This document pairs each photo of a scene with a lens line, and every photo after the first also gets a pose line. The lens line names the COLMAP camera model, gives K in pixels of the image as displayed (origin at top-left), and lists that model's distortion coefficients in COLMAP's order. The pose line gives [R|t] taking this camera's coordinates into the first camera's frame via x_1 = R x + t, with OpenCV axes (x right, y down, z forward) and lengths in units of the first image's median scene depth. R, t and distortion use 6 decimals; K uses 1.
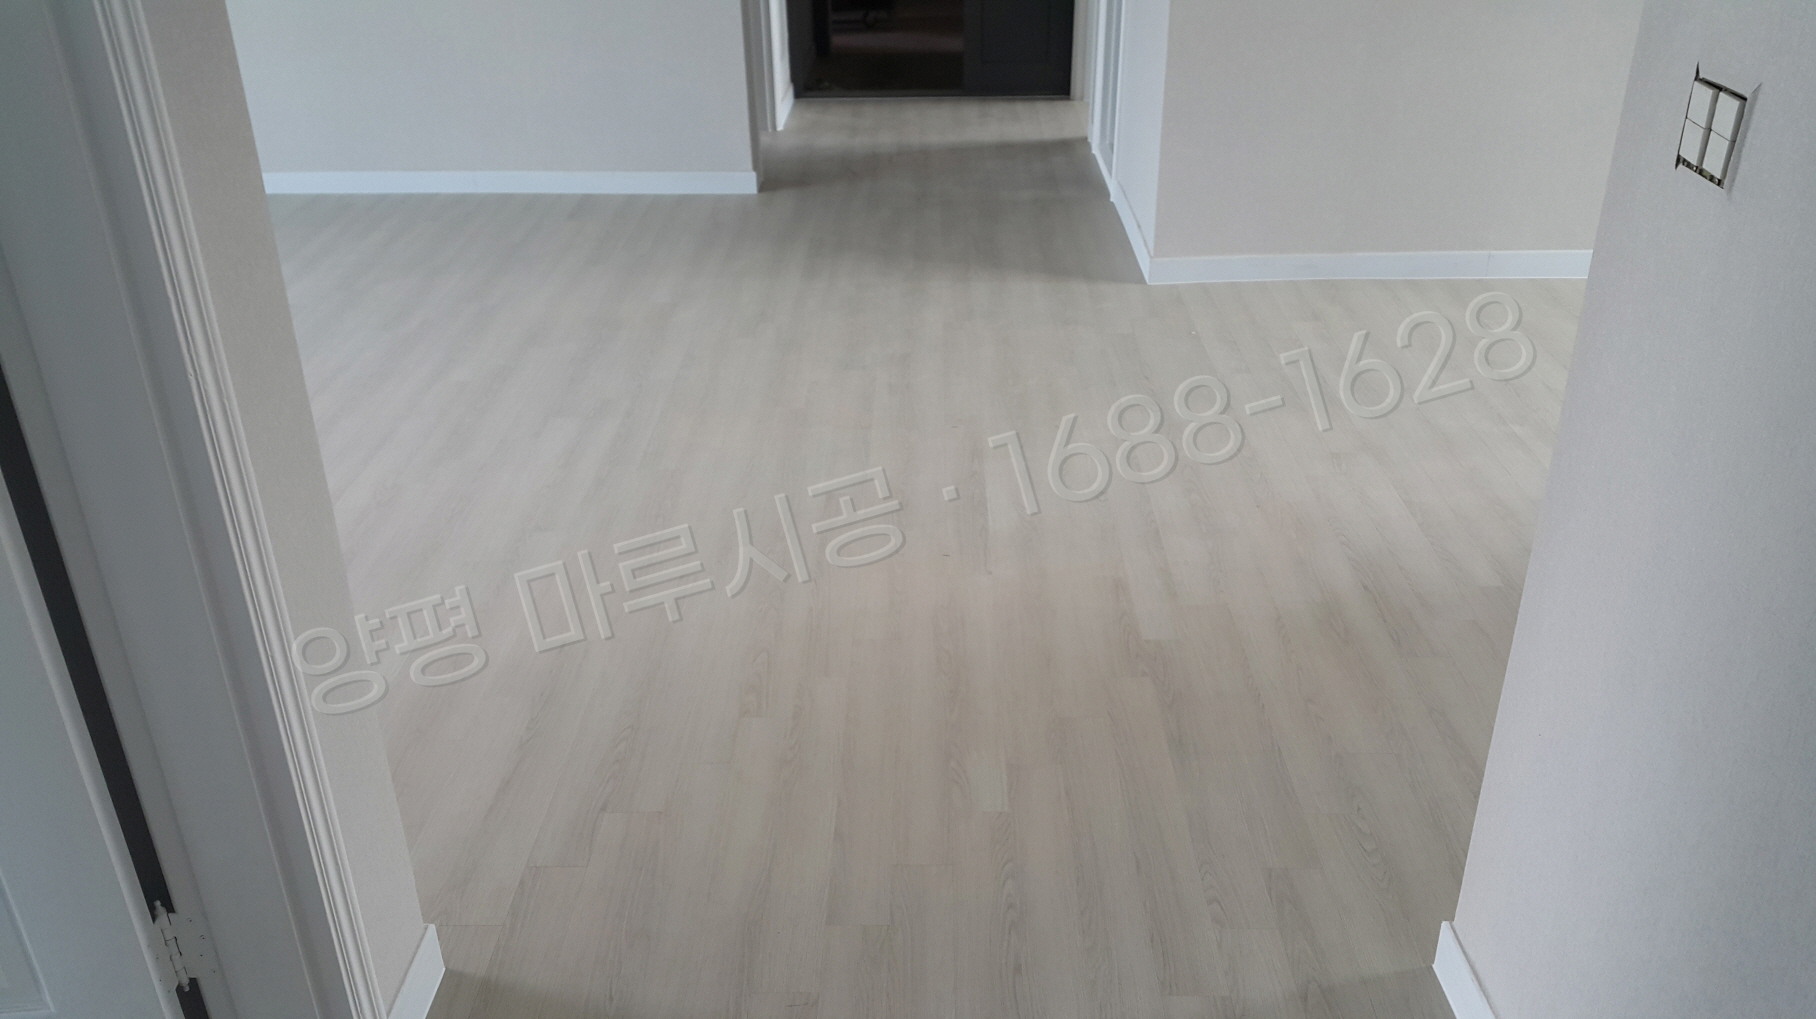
lens RADIAL K [[1462.9, 0, 907.3], [0, 1462.9, 512.4], [0, 0, 1]] dist [0.040144, -0.051967]
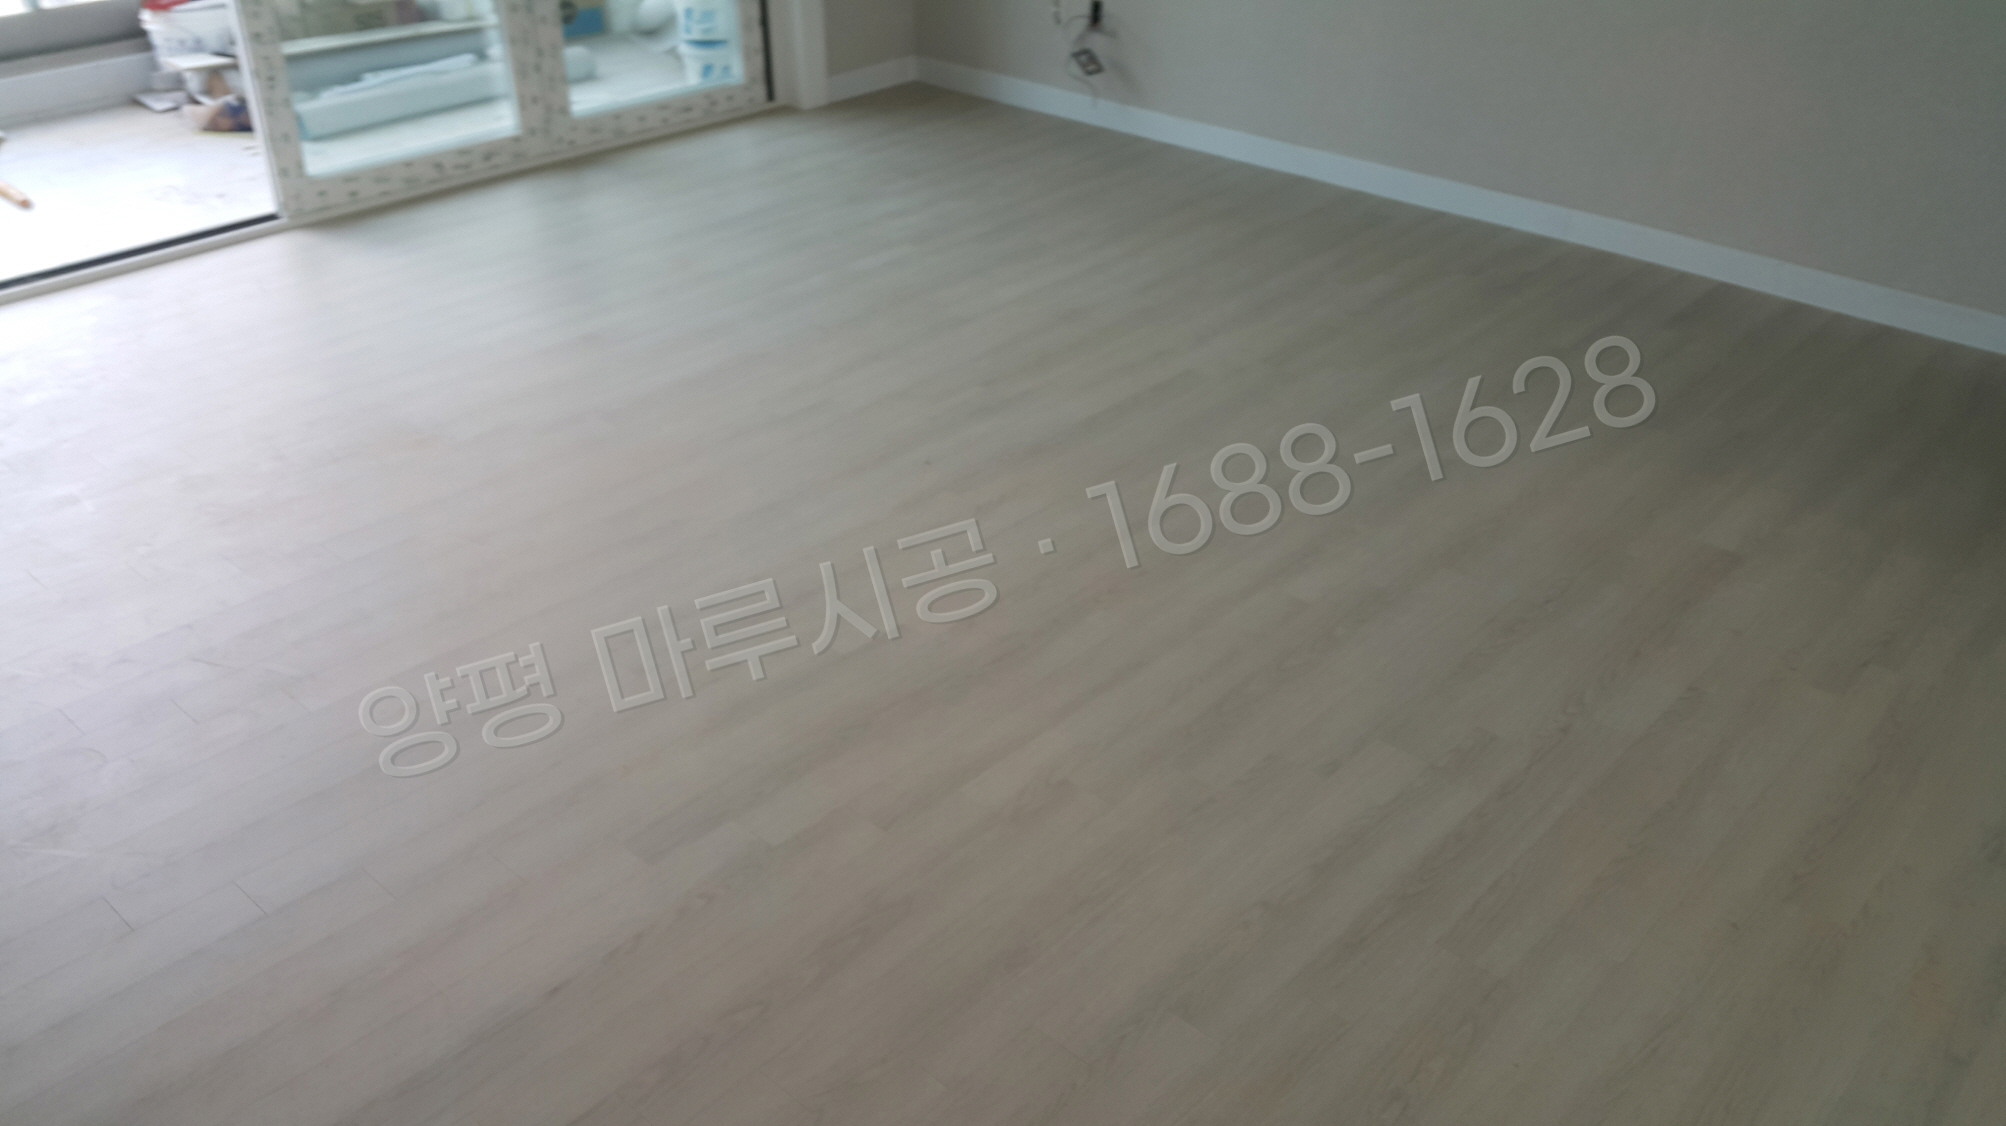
lens RADIAL K [[1615.9, 0, 1014.7], [0, 1615.9, 574.1], [0, 0, 1]] dist [0.040144, -0.051967]
pose [[0.747408, 0.354196, -0.562073, -0.014765], [-0.314359, 0.933872, 0.170475, -0.181286], [0.585286, 0.049278, 0.809328, 0.384598]]
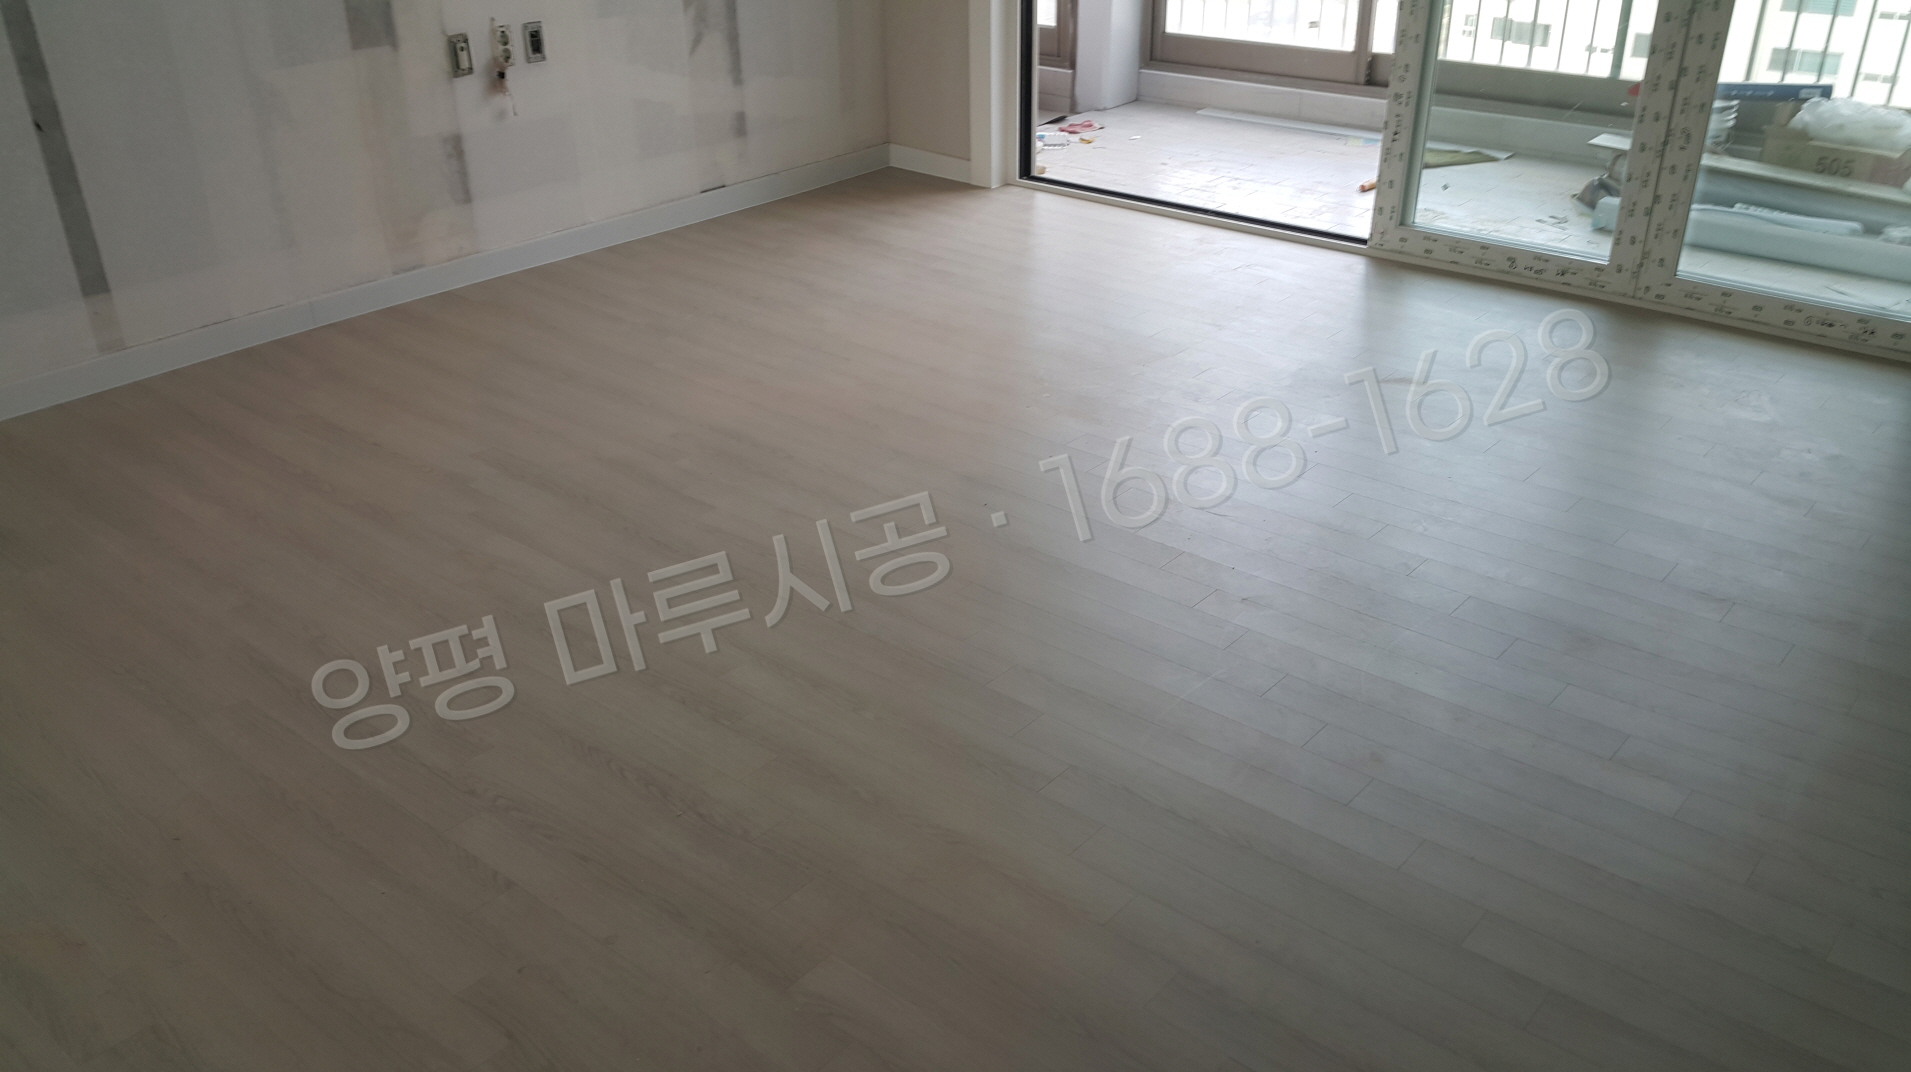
lens RADIAL K [[1539.4, 0, 994.6], [0, 1539.4, 600.0], [0, 0, 1]] dist [0.040144, -0.051967]
pose [[-0.633397, 0.390670, -0.667971, 0.072667], [-0.338480, 0.636374, 0.693151, -0.640548], [0.695873, 0.665135, -0.270844, 1.266711]]
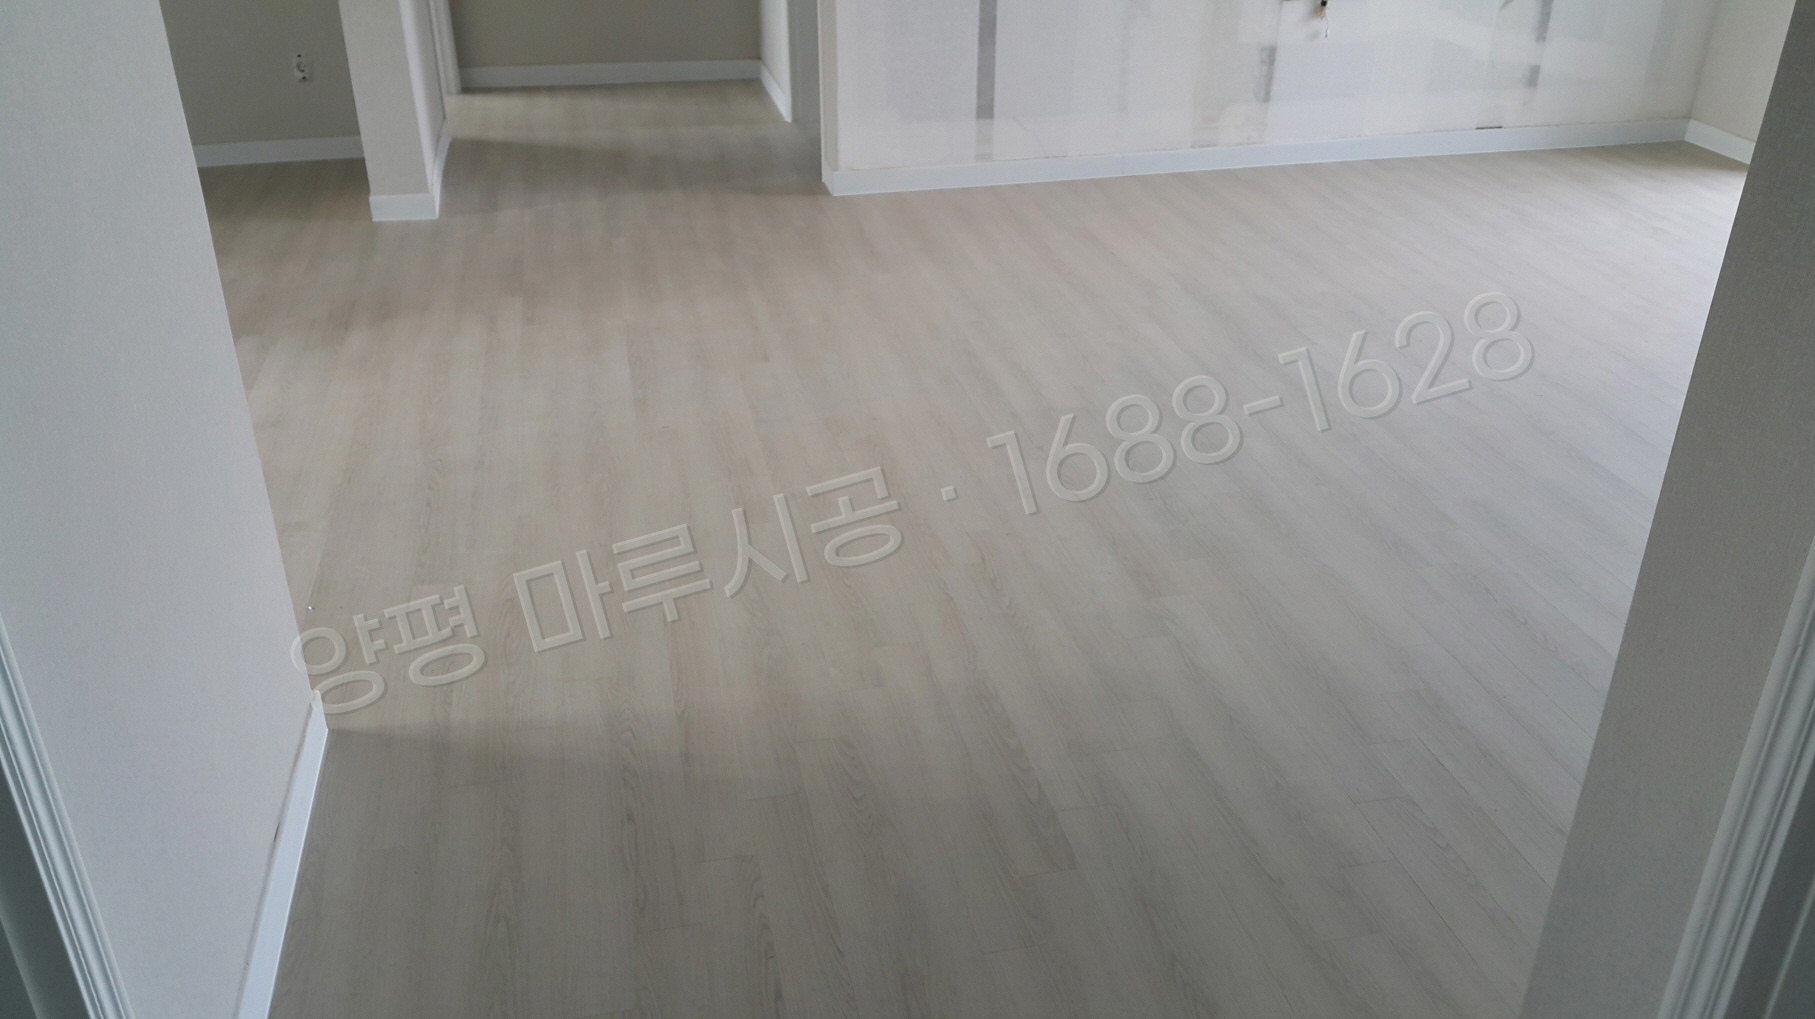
lens RADIAL K [[1462.1, 0, 898.5], [0, 1462.1, 508.6], [0, 0, 1]] dist [0.040144, -0.051967]
pose [[-0.974464, 0.109863, -0.195830, 0.072186], [-0.097953, 0.576784, 0.811003, -0.762970], [0.202051, 0.809475, -0.551294, 1.498851]]
